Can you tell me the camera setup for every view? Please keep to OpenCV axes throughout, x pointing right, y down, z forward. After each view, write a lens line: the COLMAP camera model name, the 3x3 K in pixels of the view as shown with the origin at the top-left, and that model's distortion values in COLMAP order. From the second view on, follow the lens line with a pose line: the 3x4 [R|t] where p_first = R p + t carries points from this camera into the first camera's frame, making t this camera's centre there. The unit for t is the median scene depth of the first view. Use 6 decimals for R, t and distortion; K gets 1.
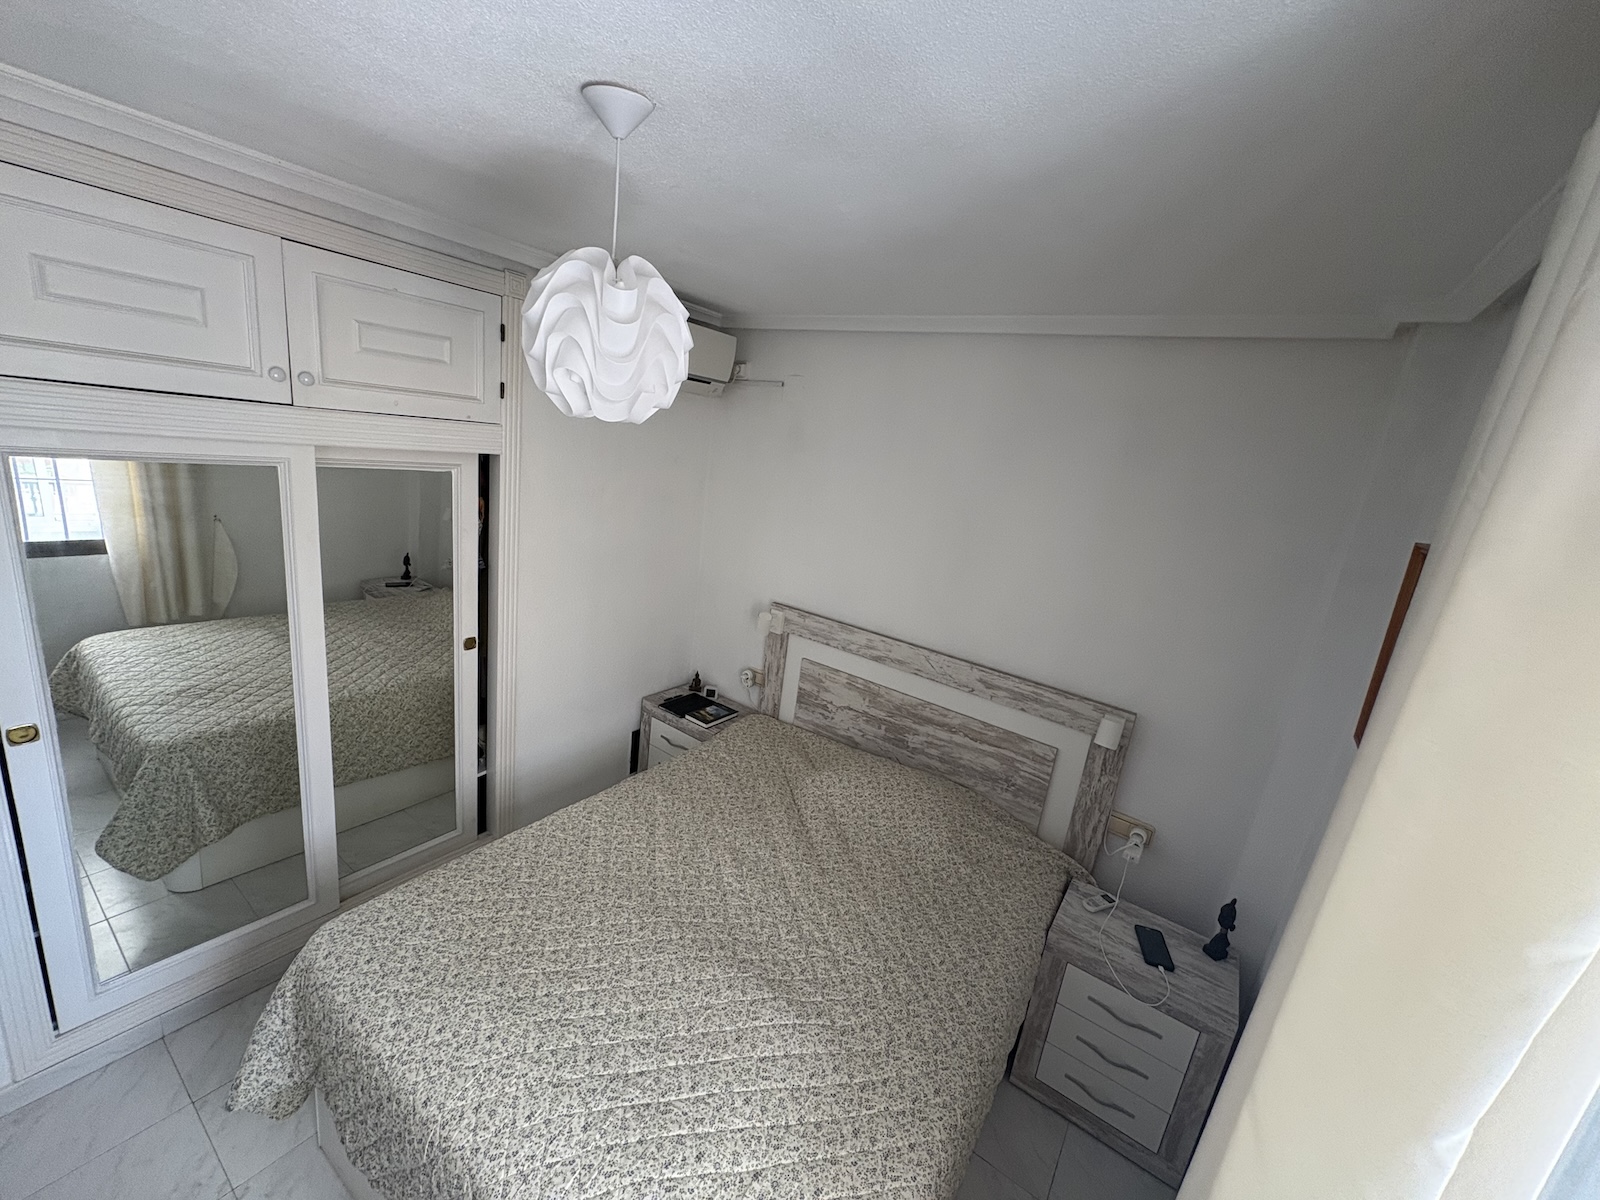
lens RADIAL K [[640.7, 0, 796.2], [0, 640.7, 596.8], [0, 0, 1]] dist [-0.000378, 0.001305]
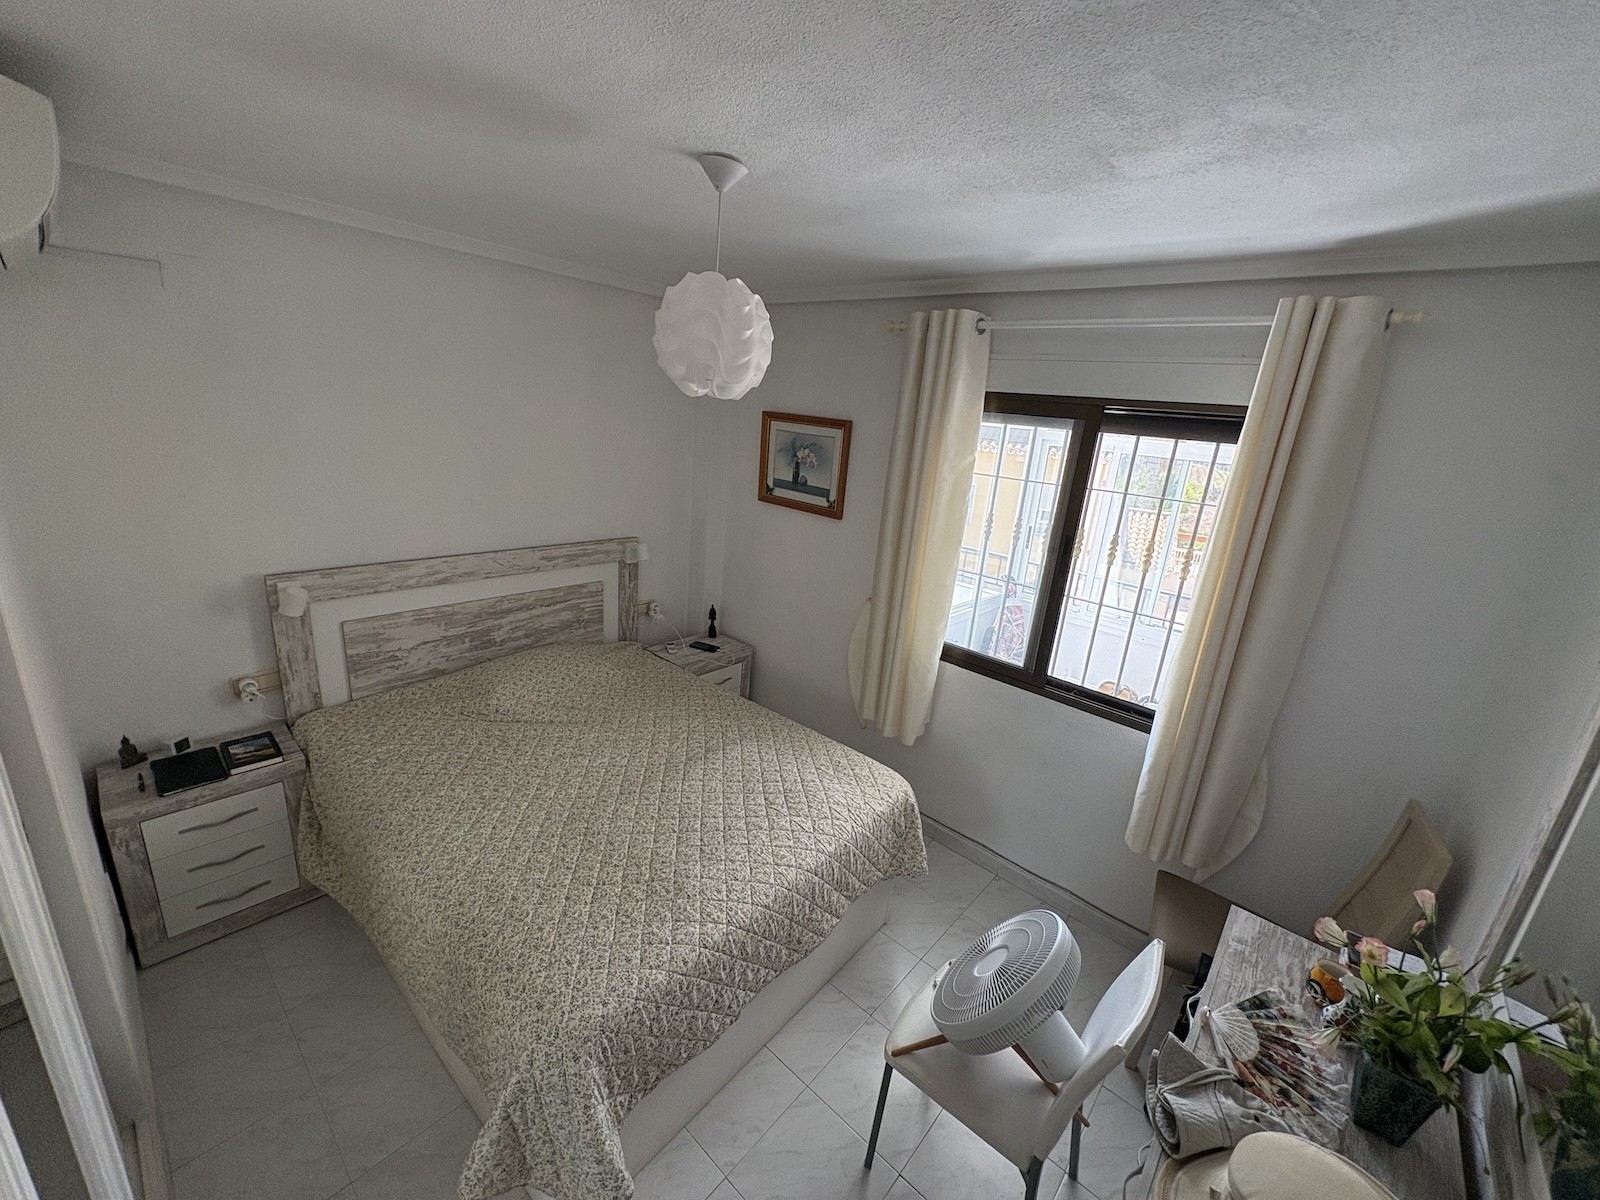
lens RADIAL K [[640.7, 0, 795.7], [0, 640.7, 601.2], [0, 0, 1]] dist [-0.000378, 0.001305]
pose [[0.122437, -0.393380, 0.911187, -0.765201], [0.176396, 0.912102, 0.370073, -0.155994], [-0.976675, 0.115419, 0.181066, 0.284946]]
